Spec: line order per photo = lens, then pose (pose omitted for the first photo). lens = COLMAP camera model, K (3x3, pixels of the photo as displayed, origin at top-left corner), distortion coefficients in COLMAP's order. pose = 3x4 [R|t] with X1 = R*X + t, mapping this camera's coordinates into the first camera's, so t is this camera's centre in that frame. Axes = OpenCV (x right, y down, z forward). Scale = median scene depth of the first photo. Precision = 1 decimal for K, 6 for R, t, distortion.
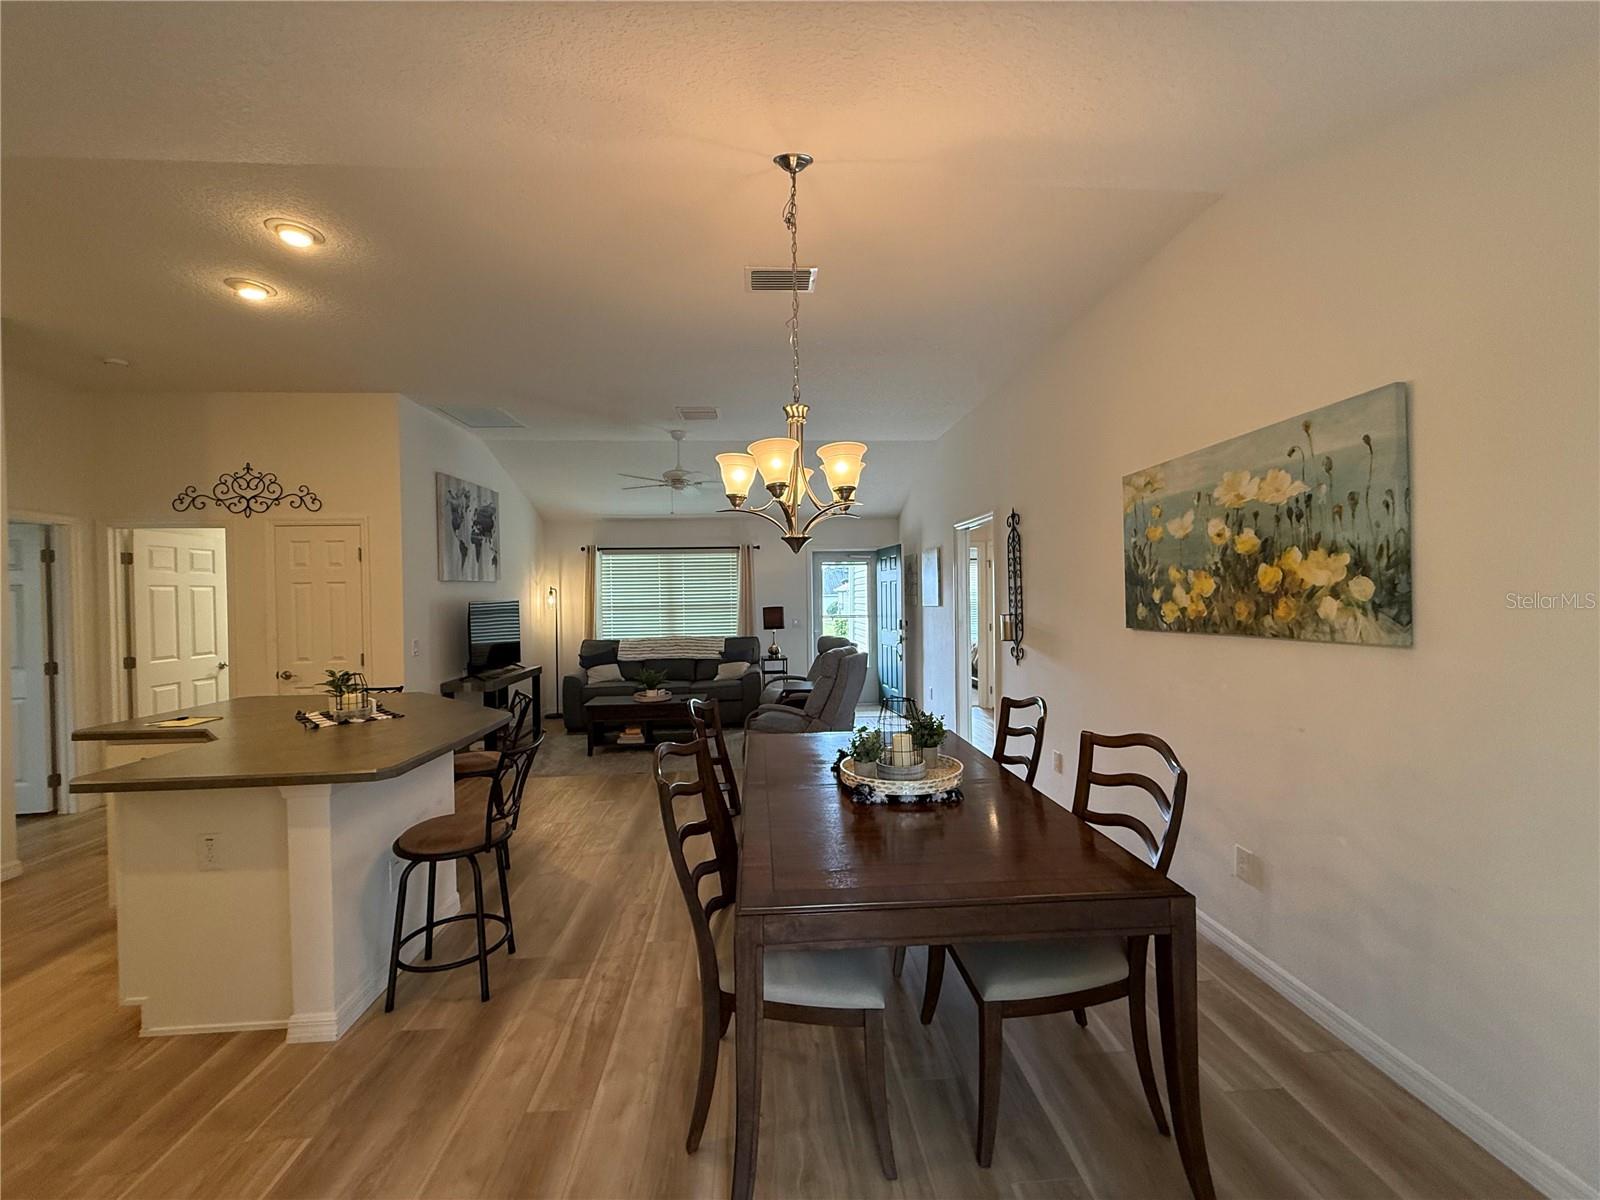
lens RADIAL K [[637.0, 0, 796.1], [0, 637.0, 600.2], [0, 0, 1]] dist [-0.000405, 0.000671]
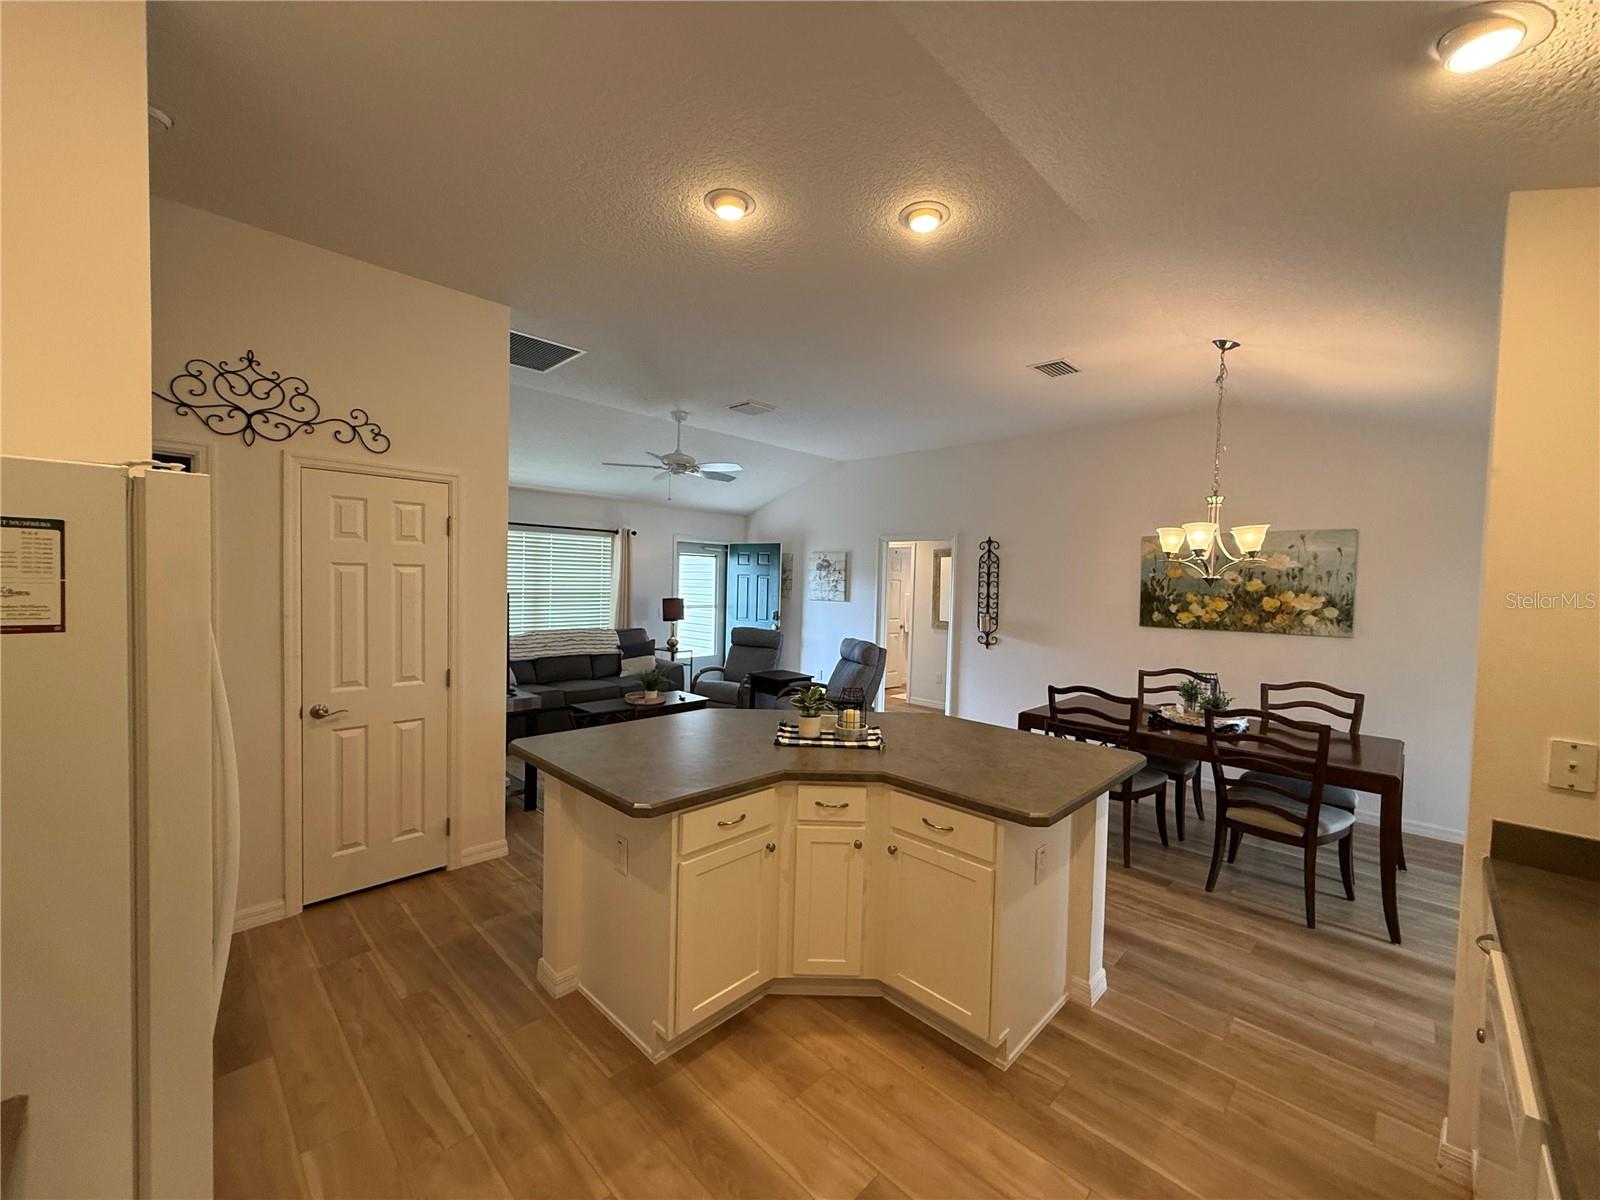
lens RADIAL K [[637.0, 0, 796.1], [0, 637.0, 600.2], [0, 0, 1]] dist [-0.000405, 0.000671]
pose [[0.744105, 0.011953, 0.667956, -1.317306], [-0.033611, 0.999244, 0.019561, -0.027172], [-0.667216, -0.037007, 0.743944, 0.355144]]
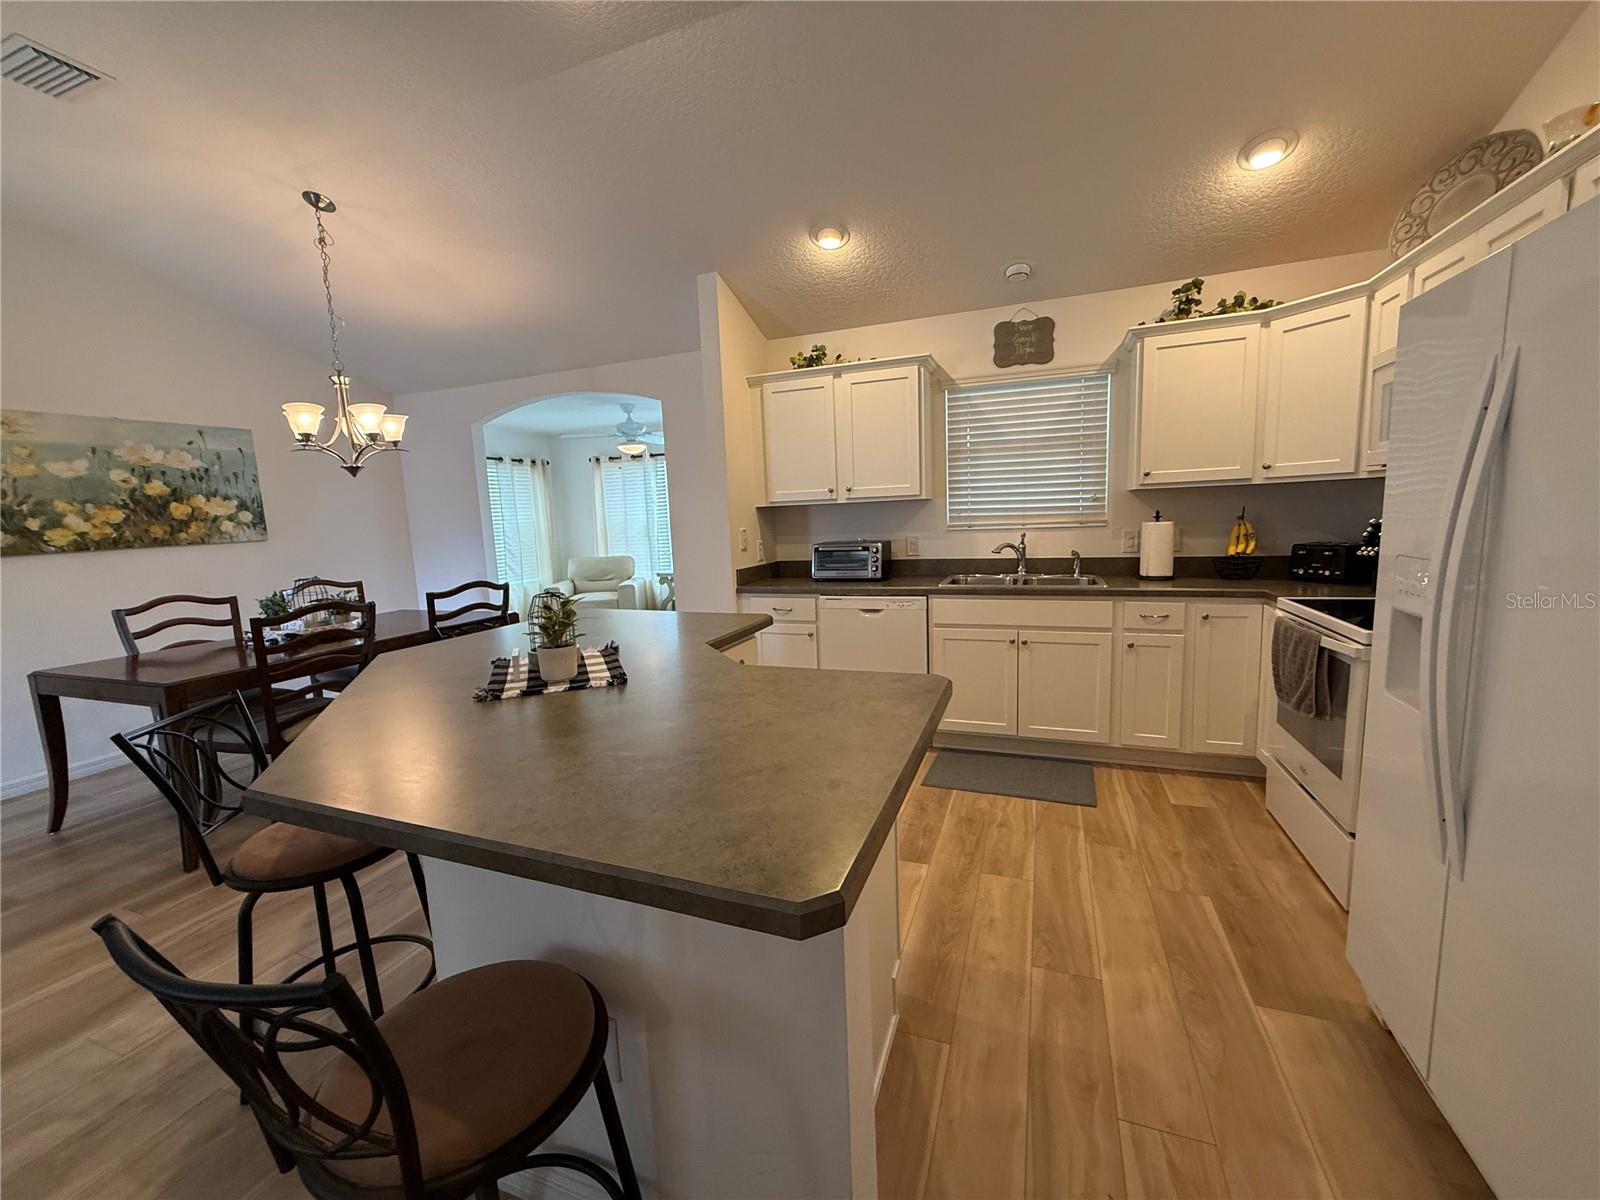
lens RADIAL K [[637.0, 0, 796.1], [0, 637.0, 600.2], [0, 0, 1]] dist [-0.000405, 0.000671]
pose [[-0.907315, -0.005554, 0.420416, -1.123484], [0.056930, 0.989081, 0.135929, 0.048417], [-0.416580, 0.147265, -0.897092, 1.392064]]
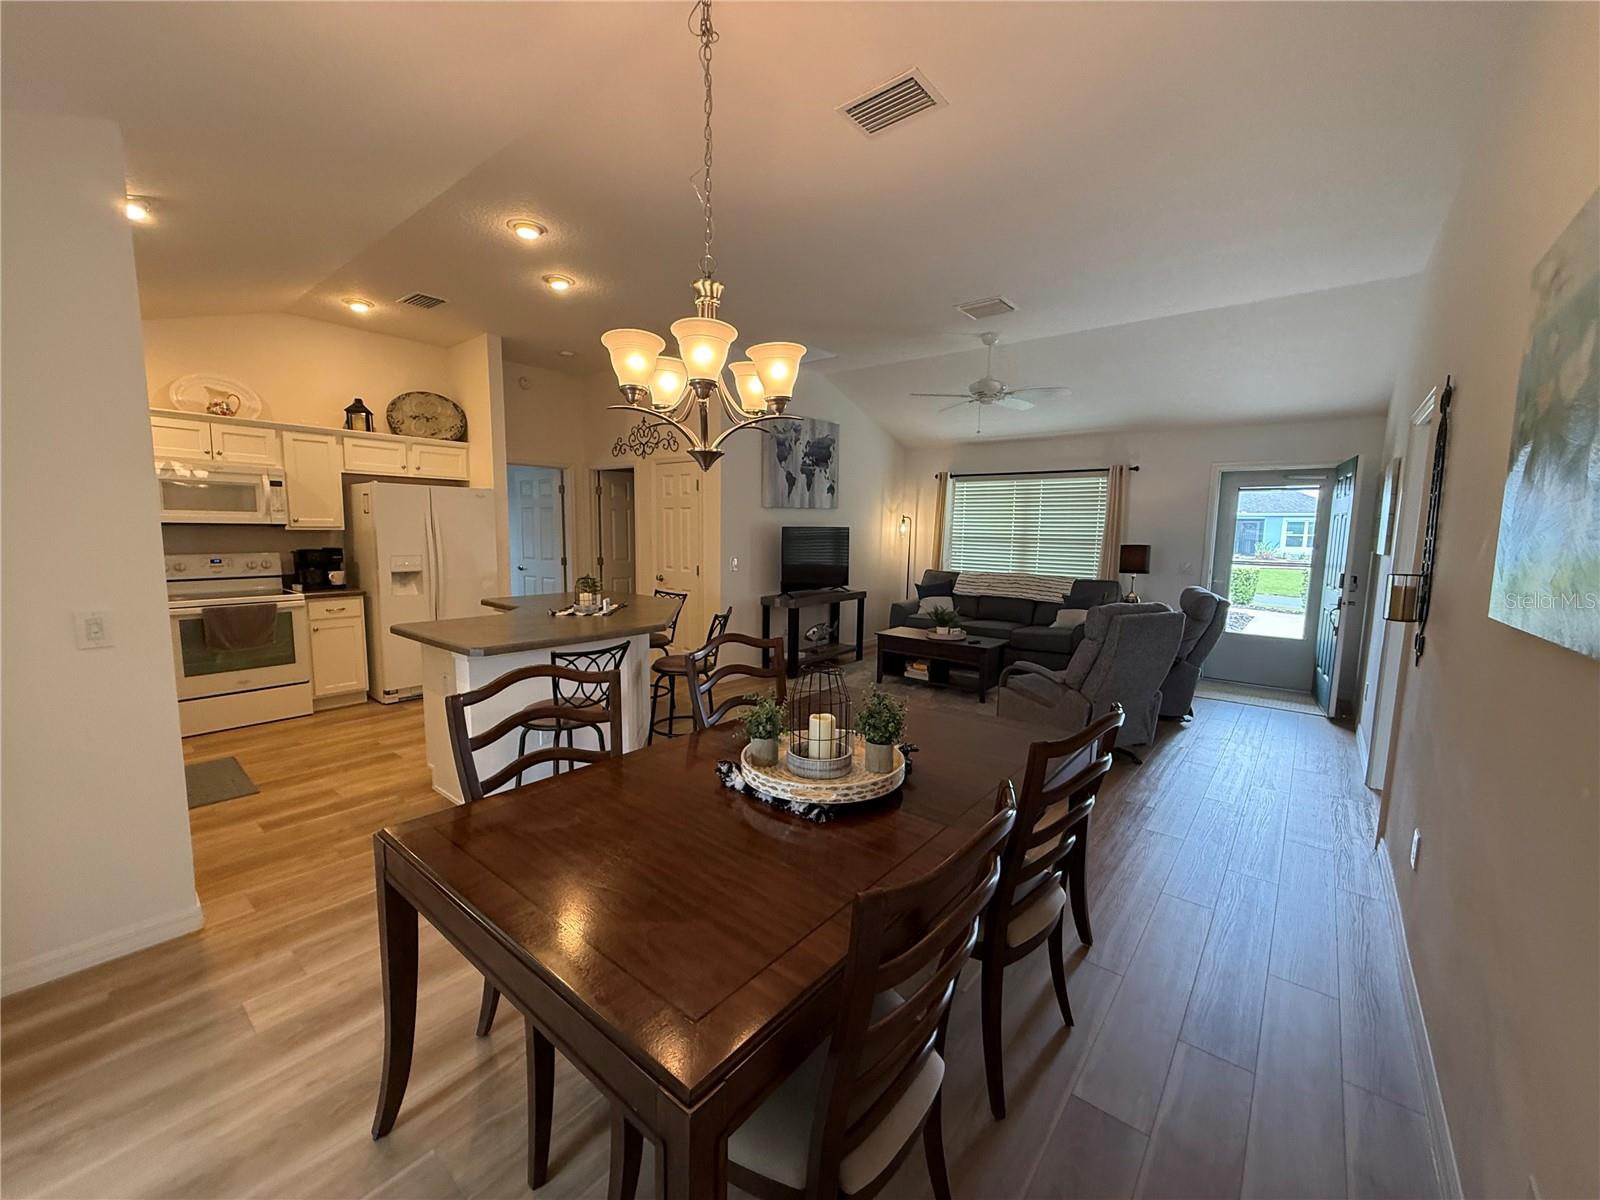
lens RADIAL K [[636.3, 0, 799.2], [0, 636.3, 602.4], [0, 0, 1]] dist [0.000666, 0.000249]
pose [[0.733628, 0.106675, -0.671126, 0.468340], [-0.031118, 0.991840, 0.123637, -0.007926], [0.678838, -0.069819, 0.730961, 0.333974]]
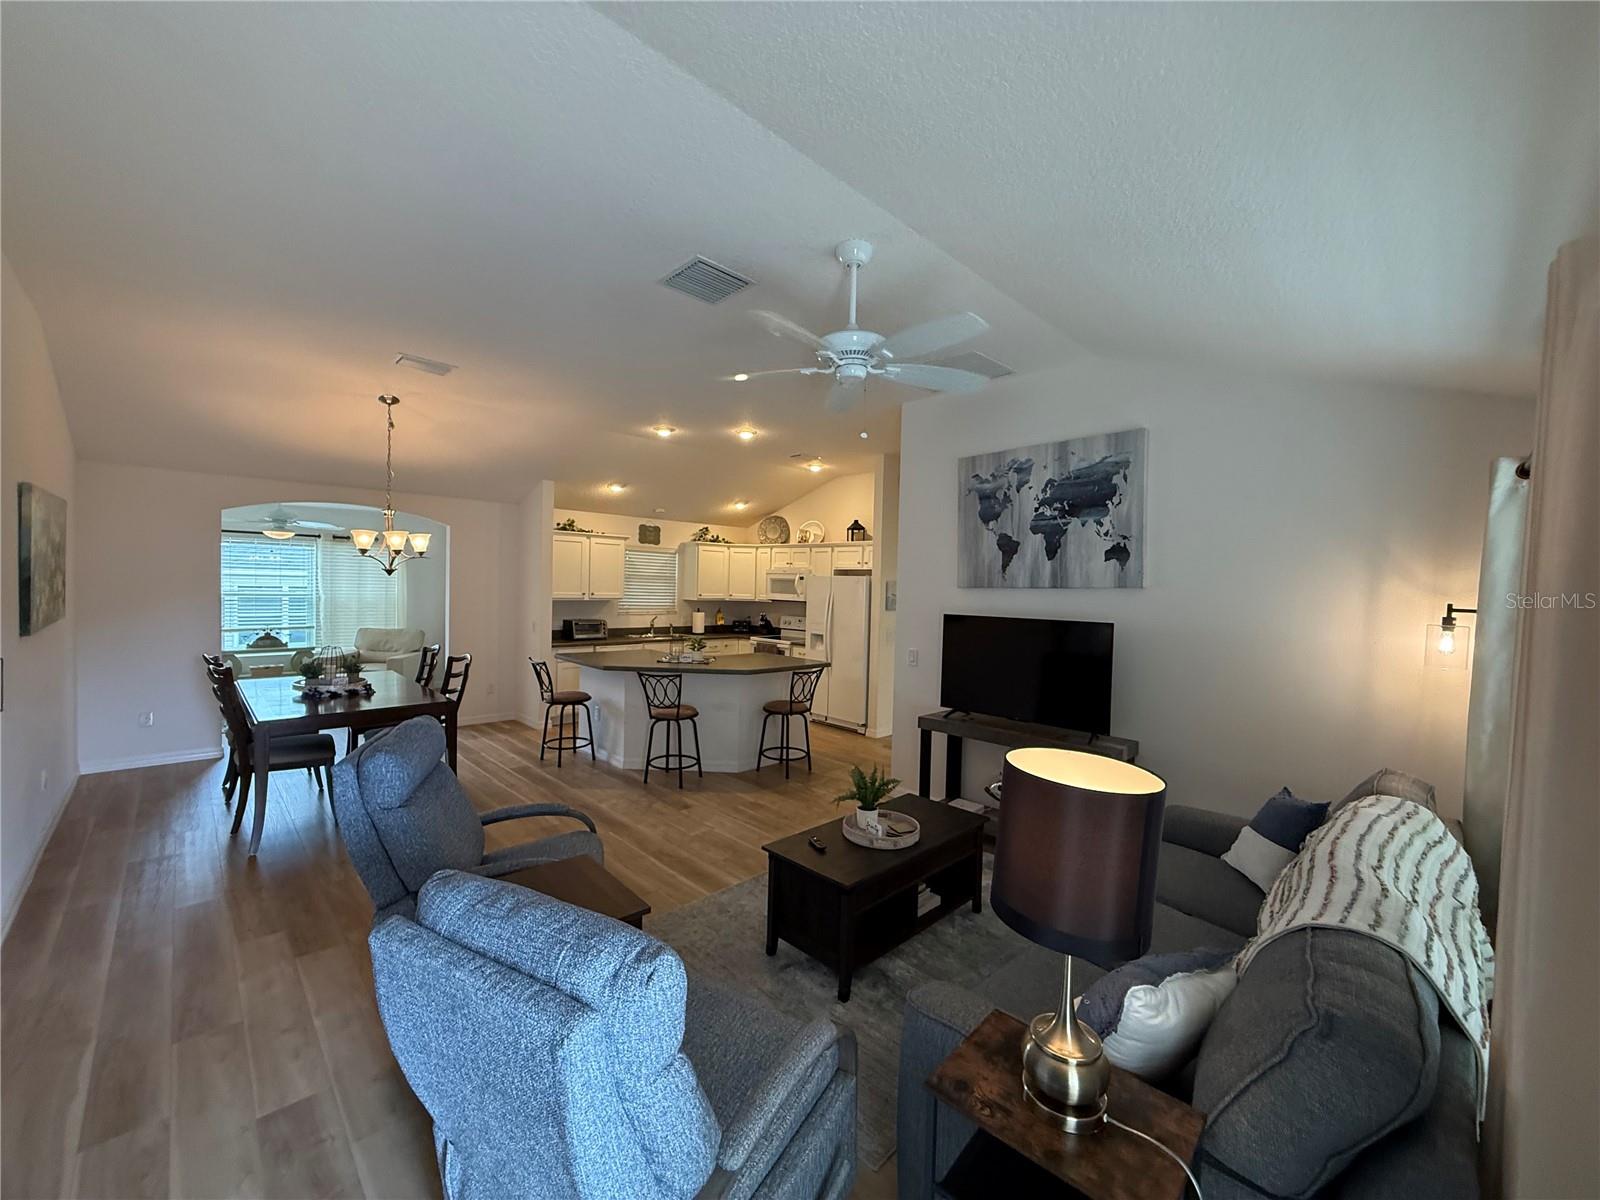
lens RADIAL K [[640.5, 0, 791.7], [0, 640.5, 601.8], [0, 0, 1]] dist [-0.000949, 0.000031]
pose [[-0.764294, 0.013146, -0.644734, 0.265305], [-0.018679, 0.998921, 0.042511, -0.075368], [0.644597, 0.044534, -0.763224, 2.564996]]
